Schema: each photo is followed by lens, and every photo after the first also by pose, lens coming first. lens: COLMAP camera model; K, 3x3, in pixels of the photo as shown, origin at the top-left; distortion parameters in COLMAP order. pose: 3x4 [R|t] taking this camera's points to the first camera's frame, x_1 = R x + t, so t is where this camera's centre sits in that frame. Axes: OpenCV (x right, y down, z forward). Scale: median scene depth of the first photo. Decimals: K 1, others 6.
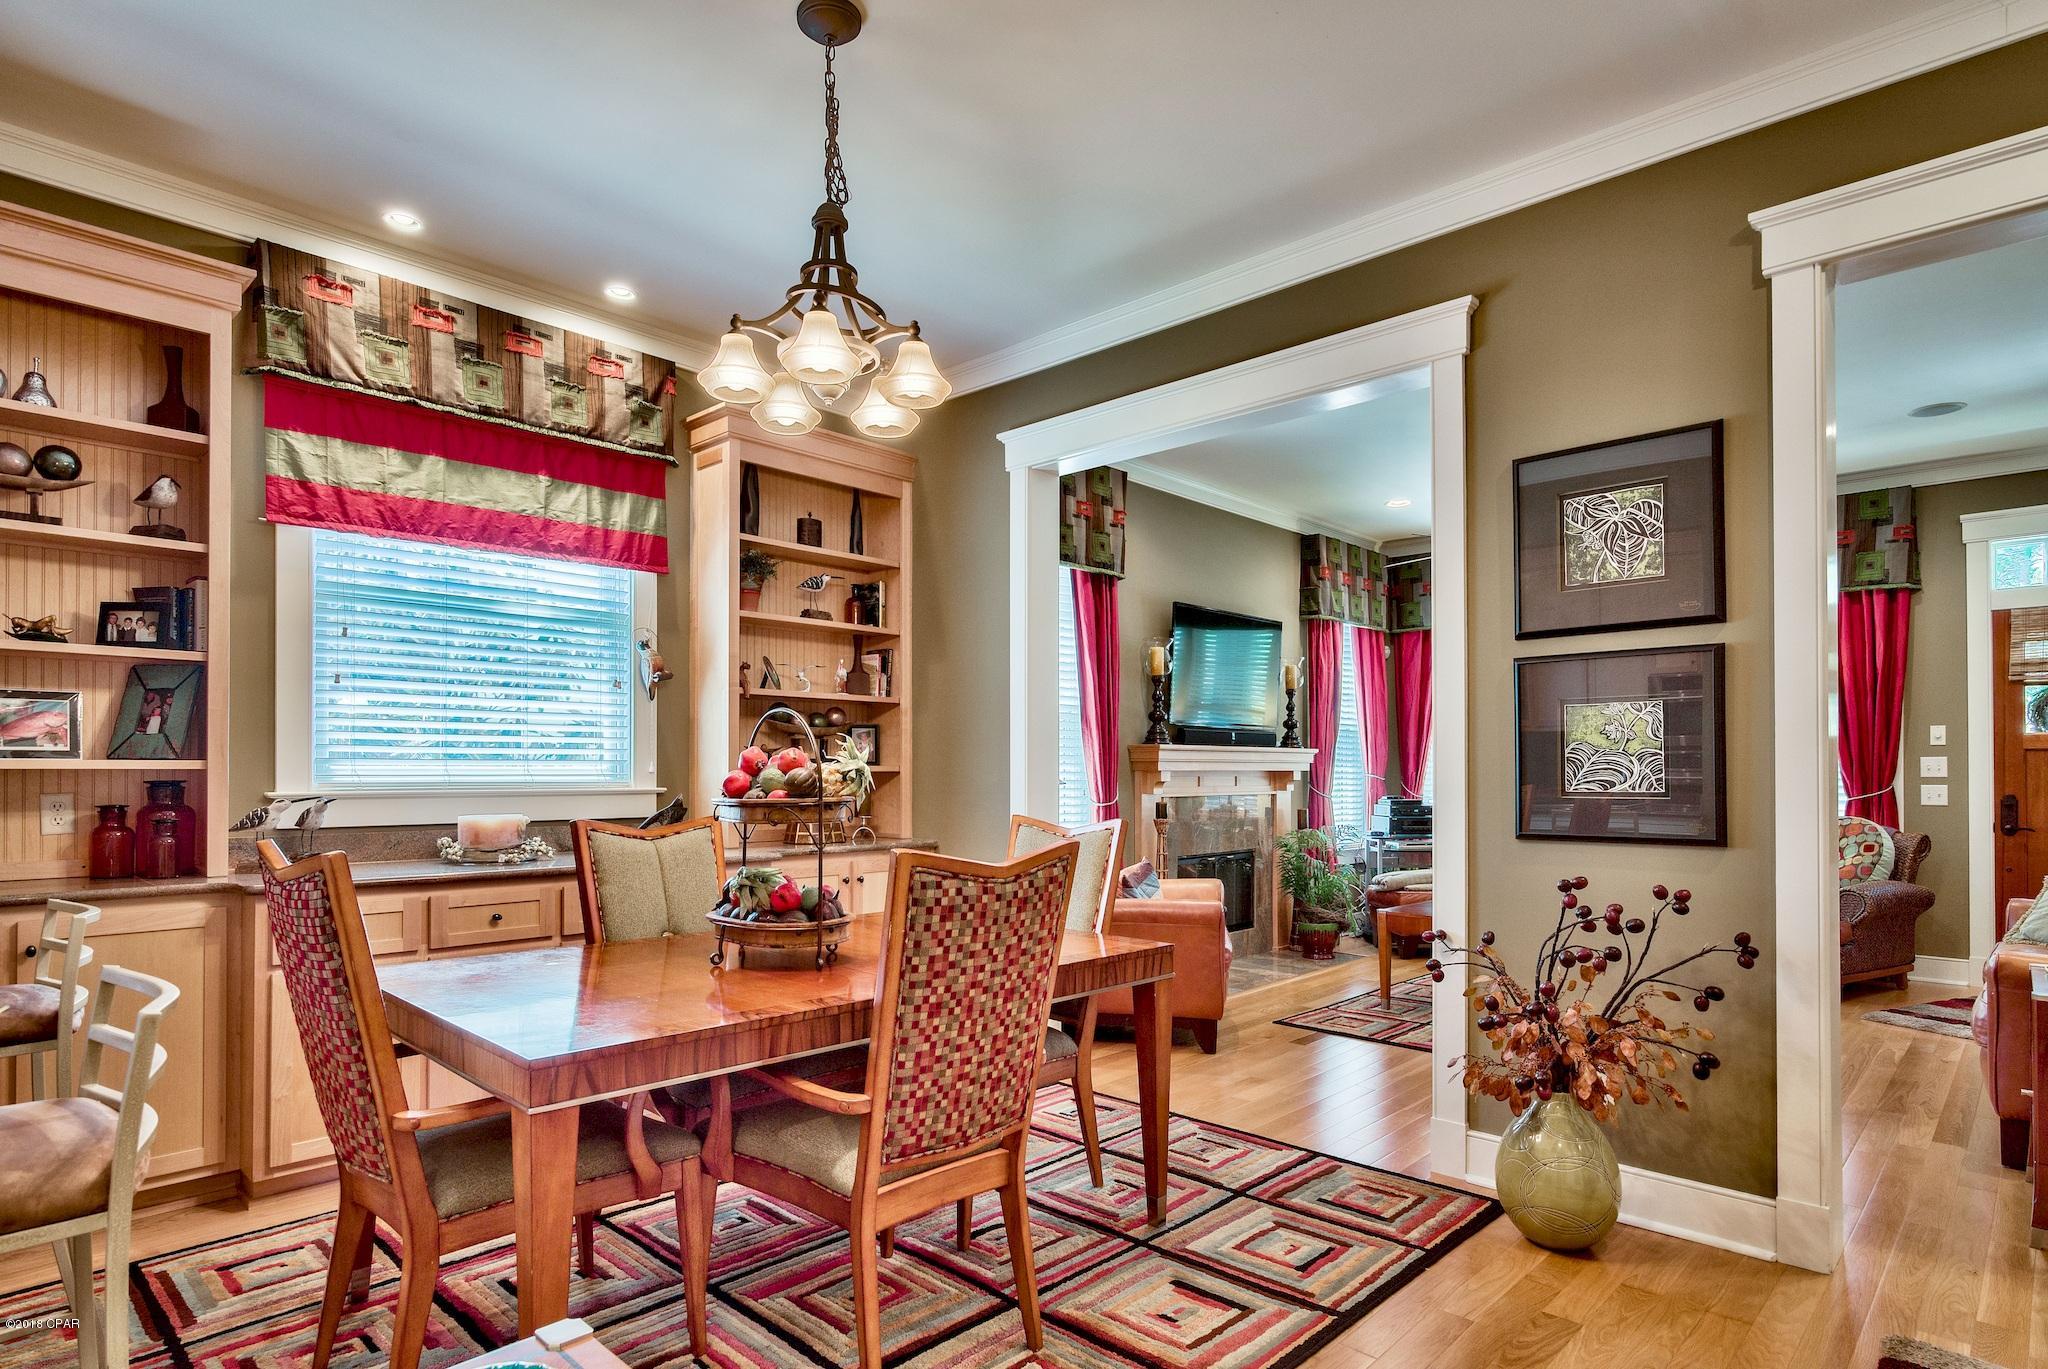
lens RADIAL K [[1090.5, 0, 1029.9], [0, 1090.5, 765.6], [0, 0, 1]] dist [0.004814, 0.001248]
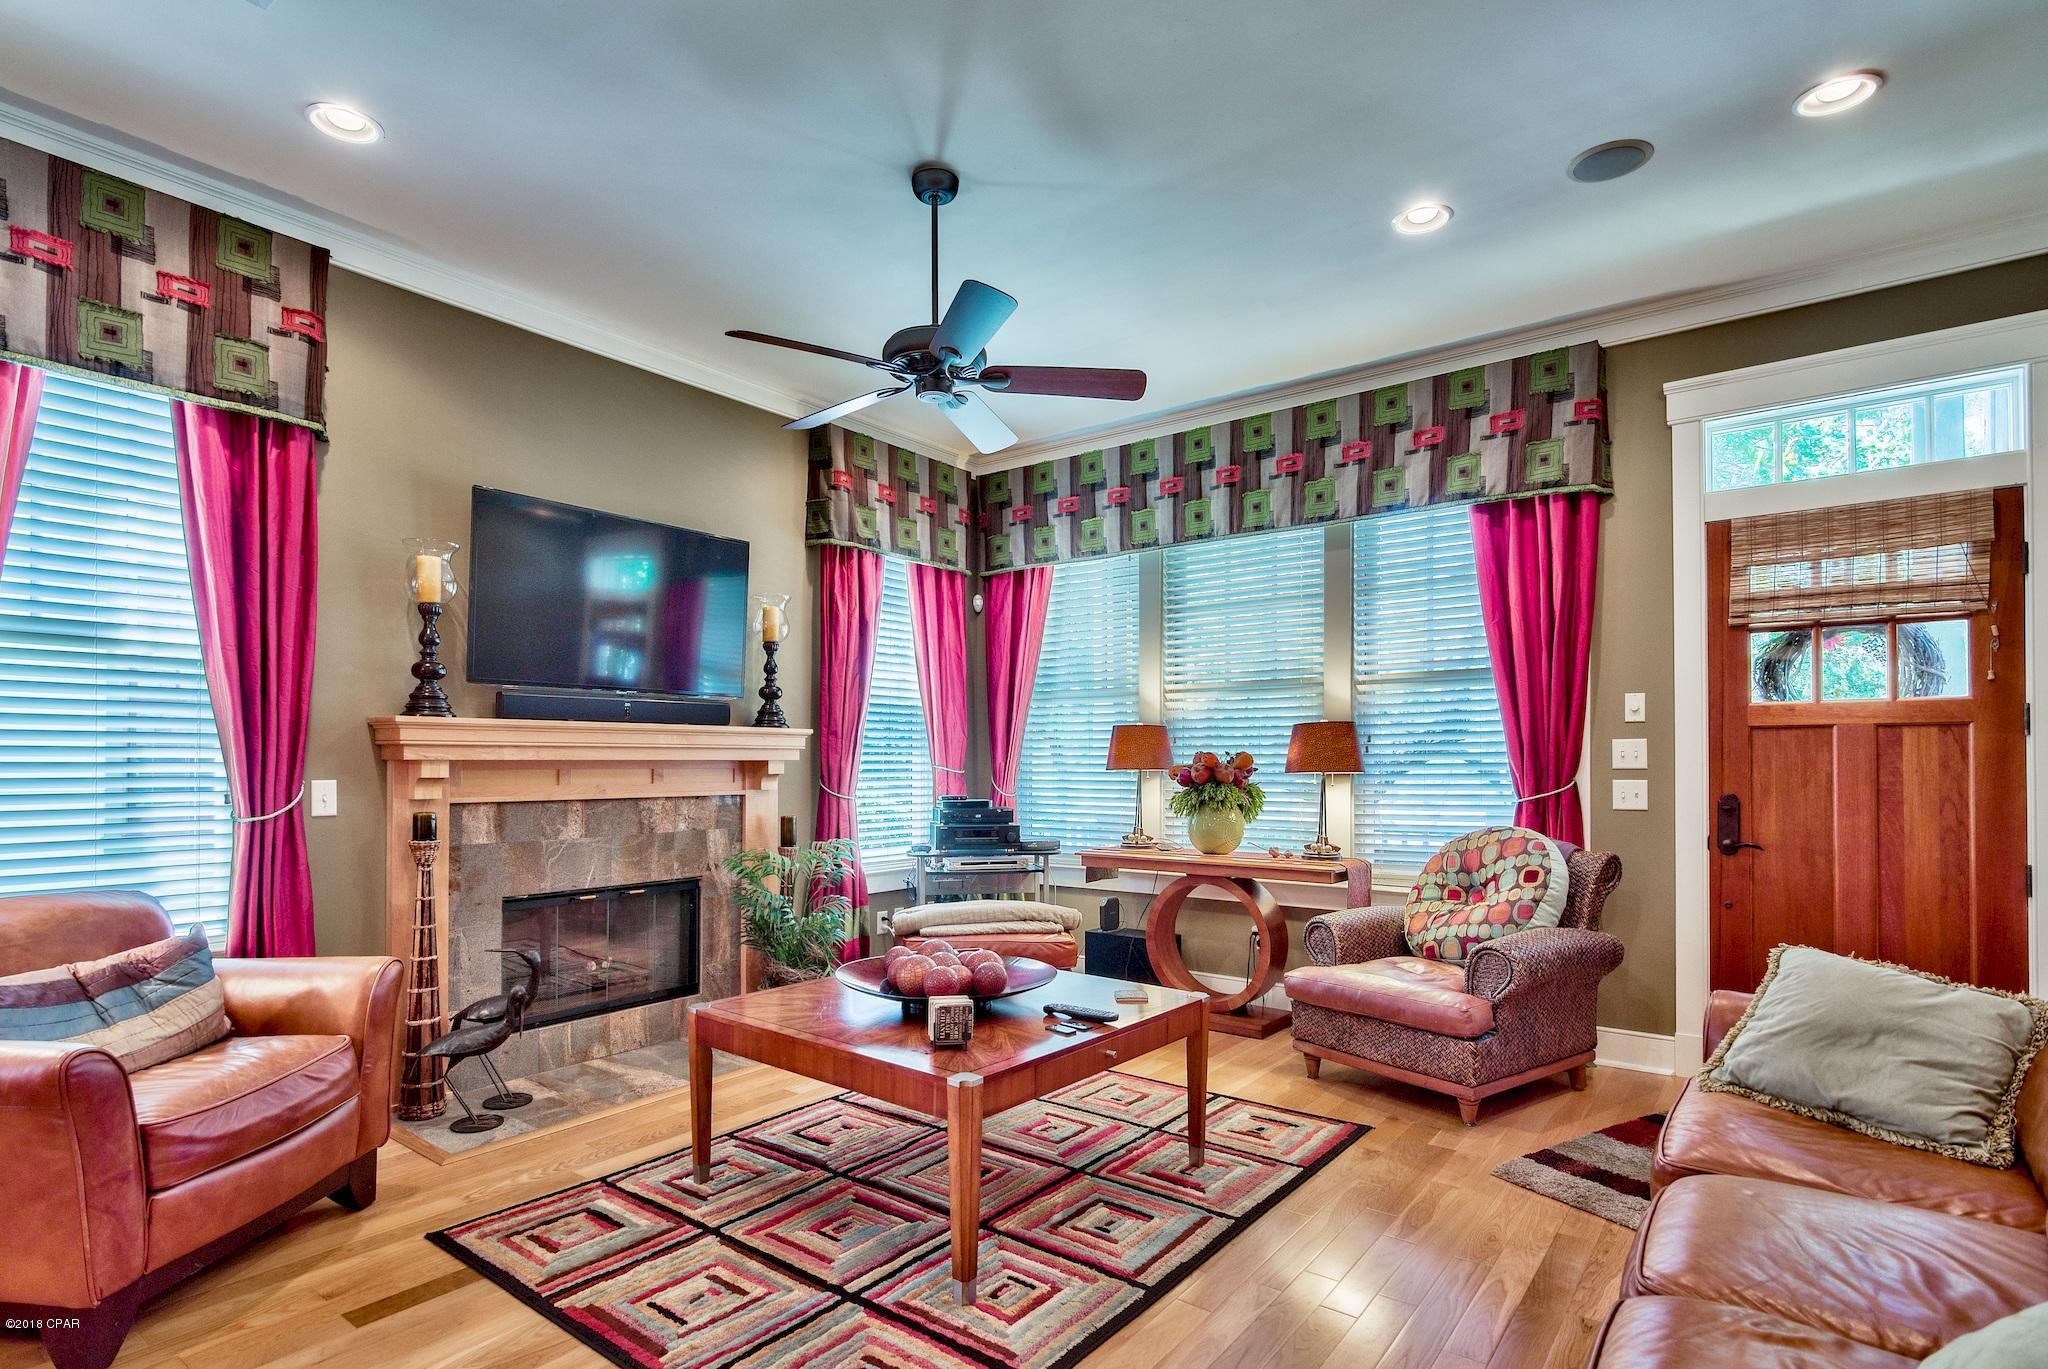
lens RADIAL K [[1024.6, 0, 991.8], [0, 1024.6, 760.7], [0, 0, 1]] dist [0.002739, -0.003611]
pose [[0.996118, -0.000842, 0.088028, 0.469814], [0.000298, 0.999981, 0.006195, 0.001734], [-0.088032, -0.006145, 0.996099, 0.500025]]
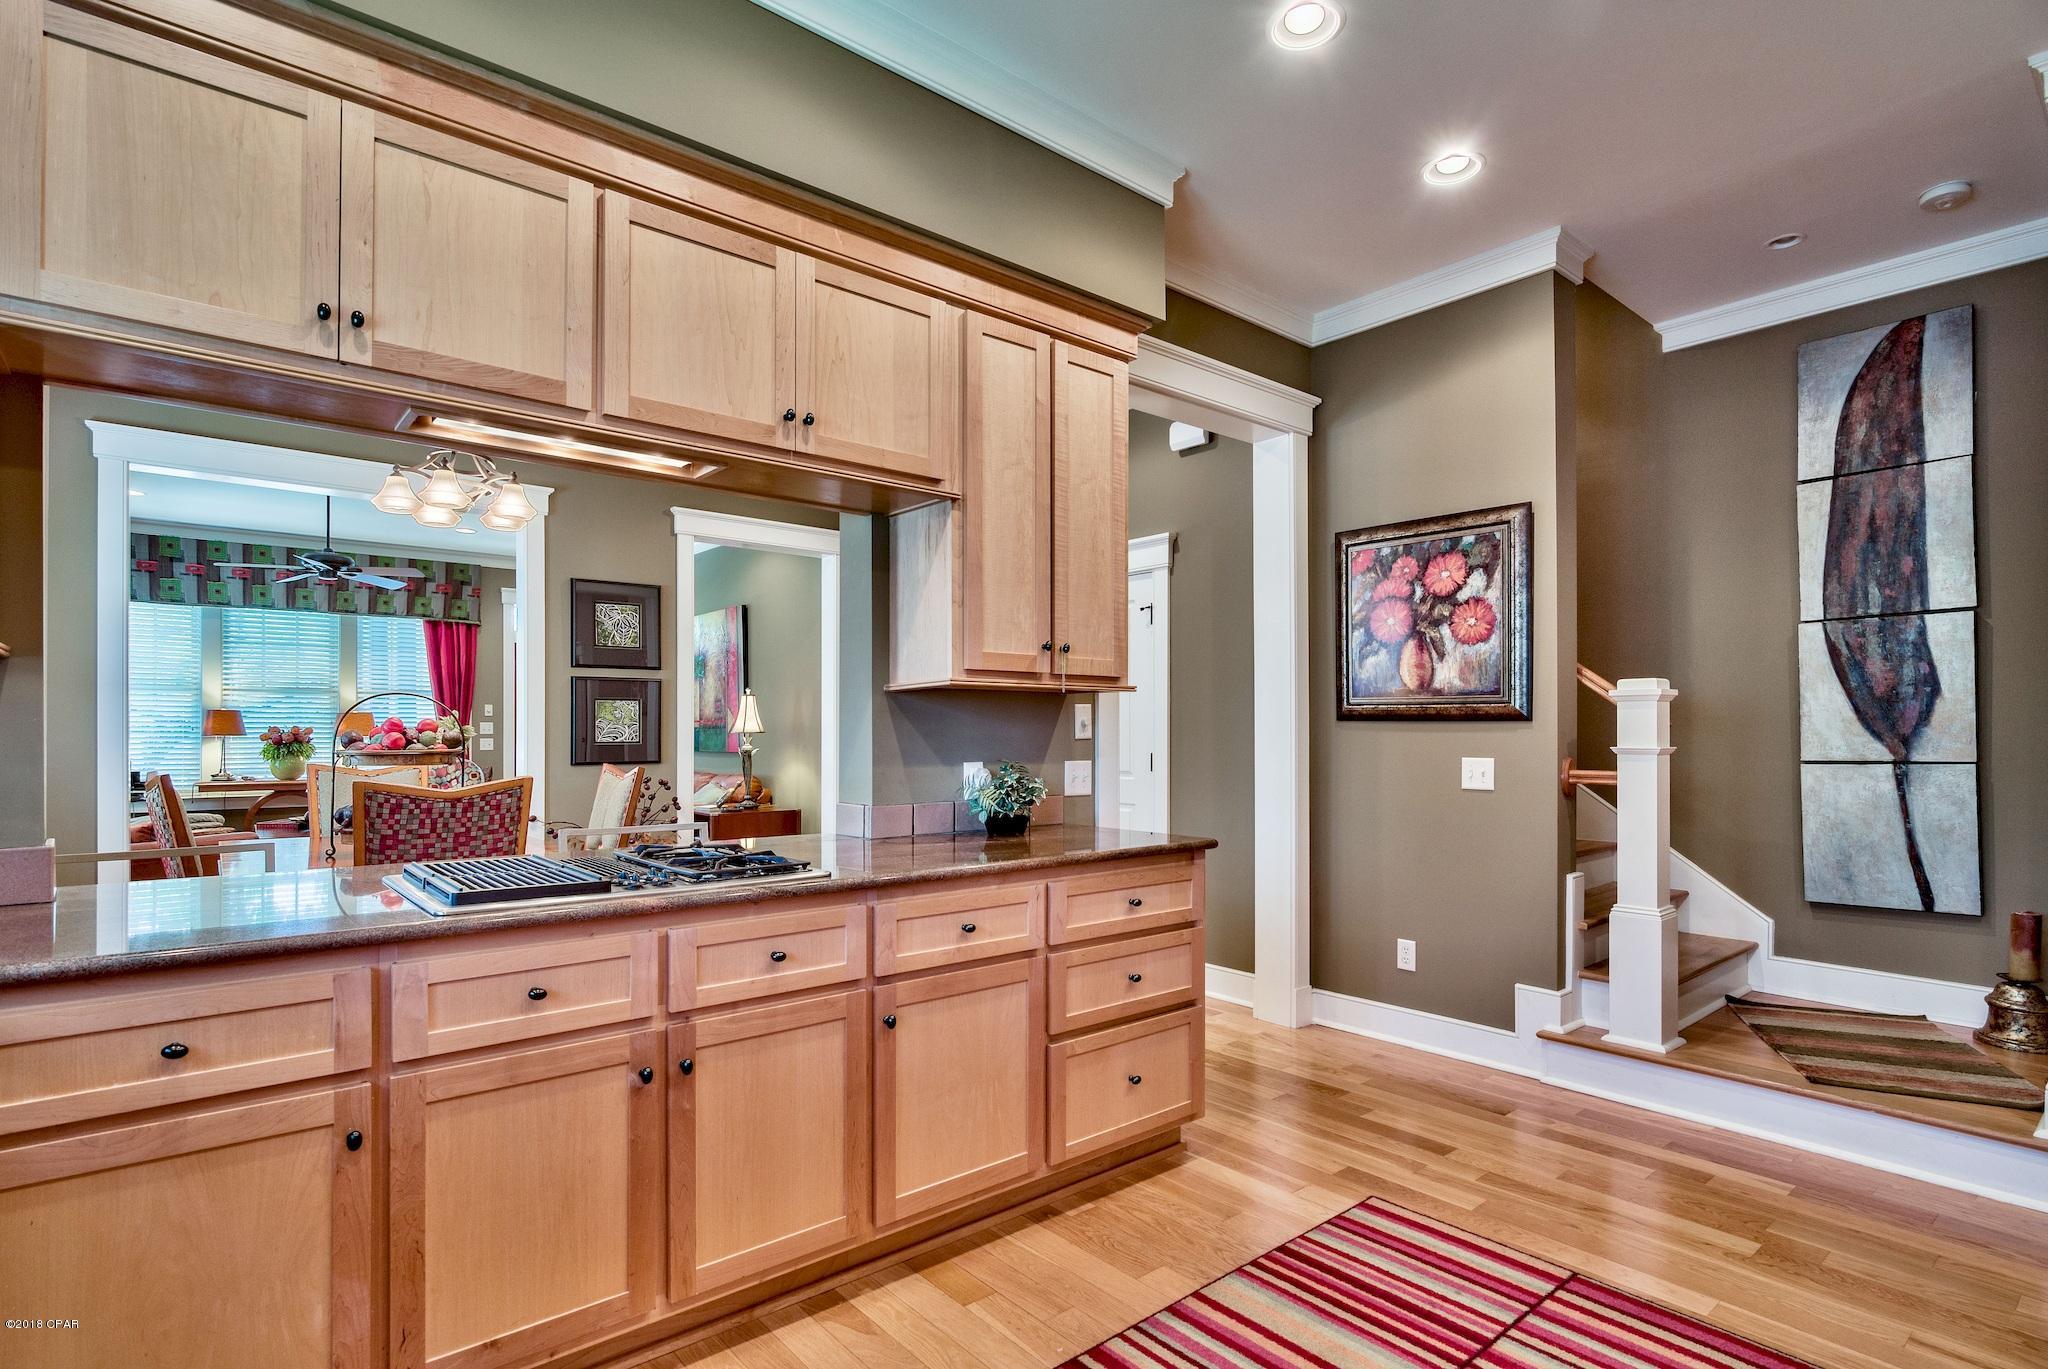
lens RADIAL K [[1024.6, 0, 1030.5], [0, 1024.6, 733.7], [0, 0, 1]] dist [0.002739, -0.003611]
pose [[0.105981, 0.000771, 0.994368, -0.884650], [-0.007803, 0.999970, 0.000056, 0.002436], [-0.994338, -0.007765, 0.105984, -0.039771]]
